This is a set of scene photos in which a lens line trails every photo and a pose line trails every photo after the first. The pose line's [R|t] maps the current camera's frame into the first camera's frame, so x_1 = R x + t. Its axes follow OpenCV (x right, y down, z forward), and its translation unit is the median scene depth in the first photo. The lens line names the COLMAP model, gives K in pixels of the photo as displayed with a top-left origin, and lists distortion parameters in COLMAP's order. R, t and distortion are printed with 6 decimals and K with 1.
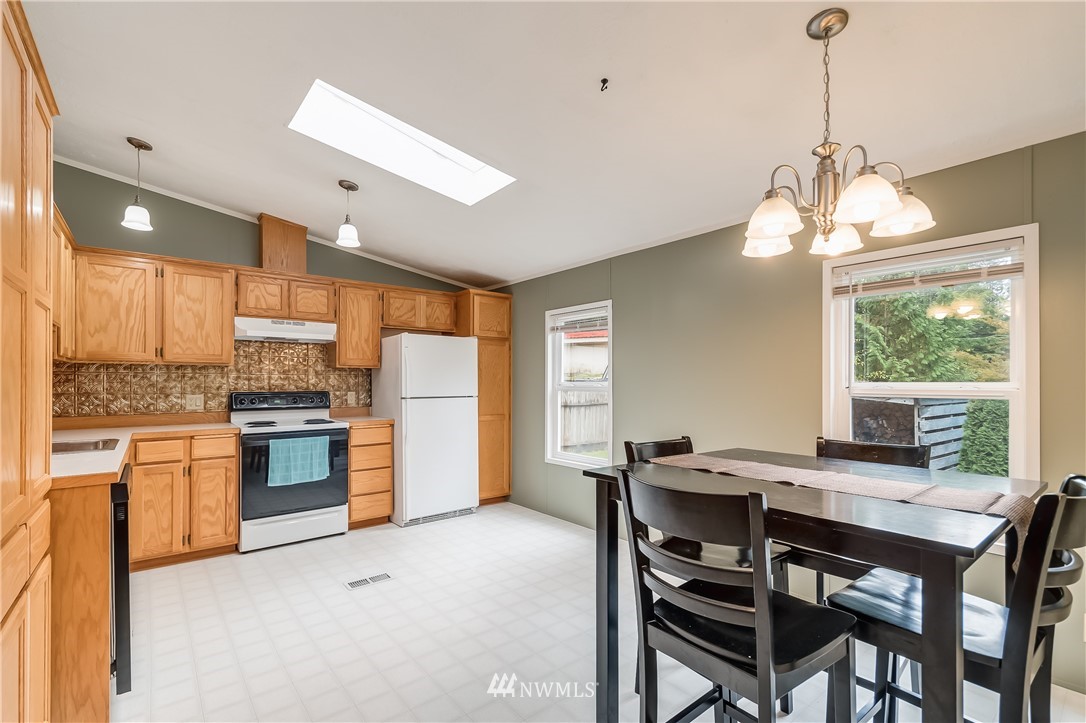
lens RADIAL K [[486.4, 0, 535.9], [0, 486.4, 377.7], [0, 0, 1]] dist [0.005026, -0.001331]
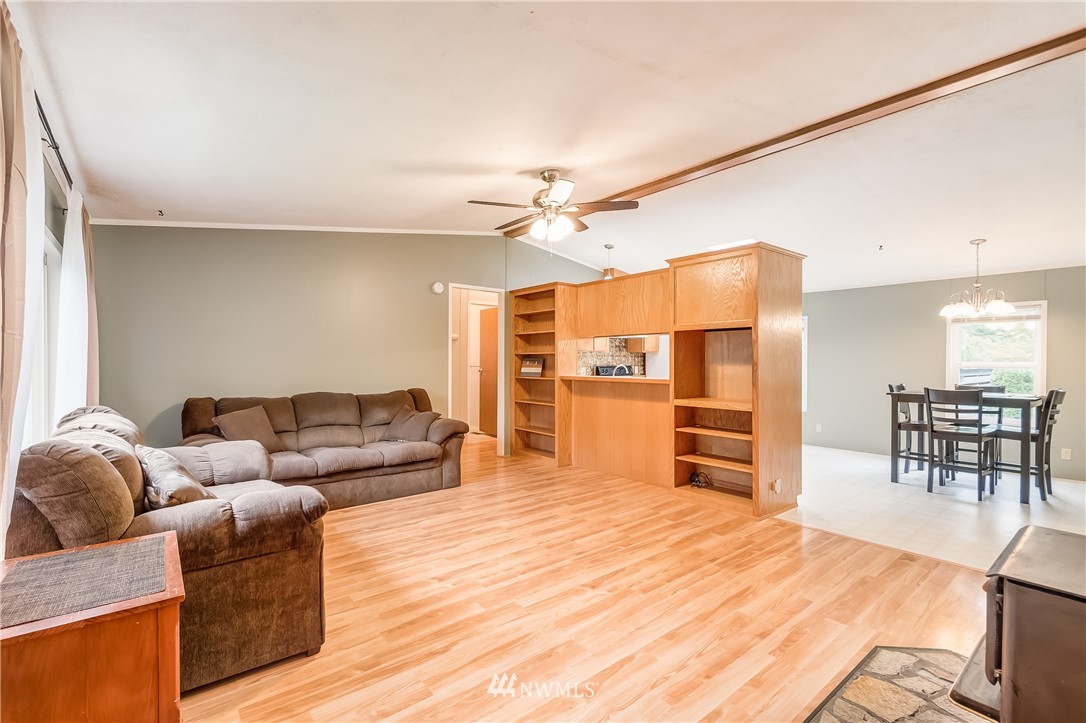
lens RADIAL K [[486.4, 0, 521.0], [0, 486.4, 355.7], [0, 0, 1]] dist [0.005026, -0.001331]
pose [[0.999926, -0.001213, -0.012131, -0.943036], [0.001253, 0.999994, 0.003345, -0.018791], [0.012127, -0.003360, 0.999921, -0.888032]]
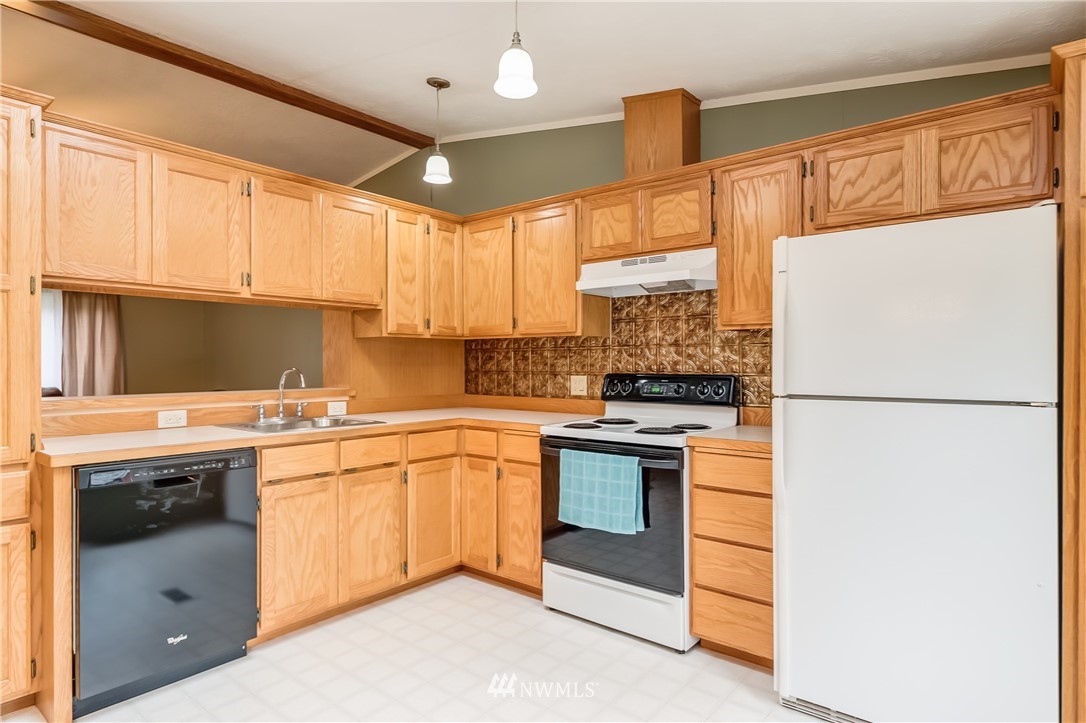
lens RADIAL K [[593.2, 0, 536.2], [0, 593.2, 361.6], [0, 0, 1]] dist [0.003870, 0.003691]
pose [[0.205190, 0.001414, -0.978721, 0.201115], [0.011421, 0.999927, 0.003839, 0.009044], [0.978656, -0.011965, 0.205159, 0.769918]]
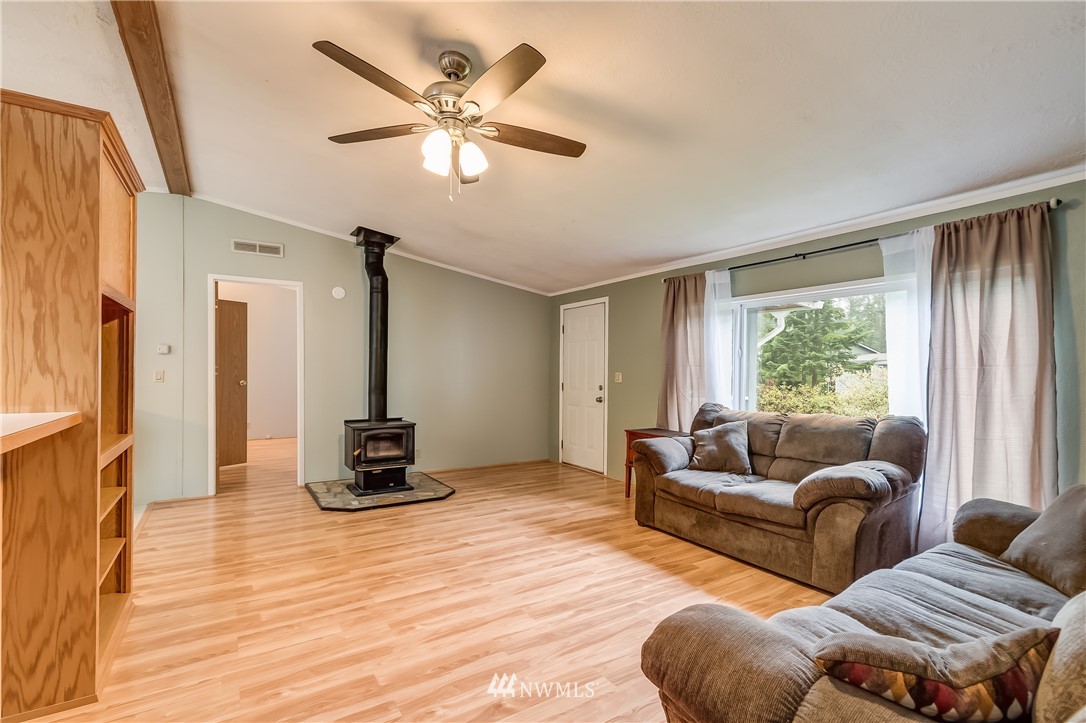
lens RADIAL K [[486.4, 0, 531.8], [0, 486.4, 370.2], [0, 0, 1]] dist [0.005026, -0.001331]
pose [[-0.994230, -0.012196, 0.106577, -1.062708], [-0.013906, 0.999786, -0.015317, 0.011514], [-0.106368, -0.016711, -0.994186, 0.745486]]
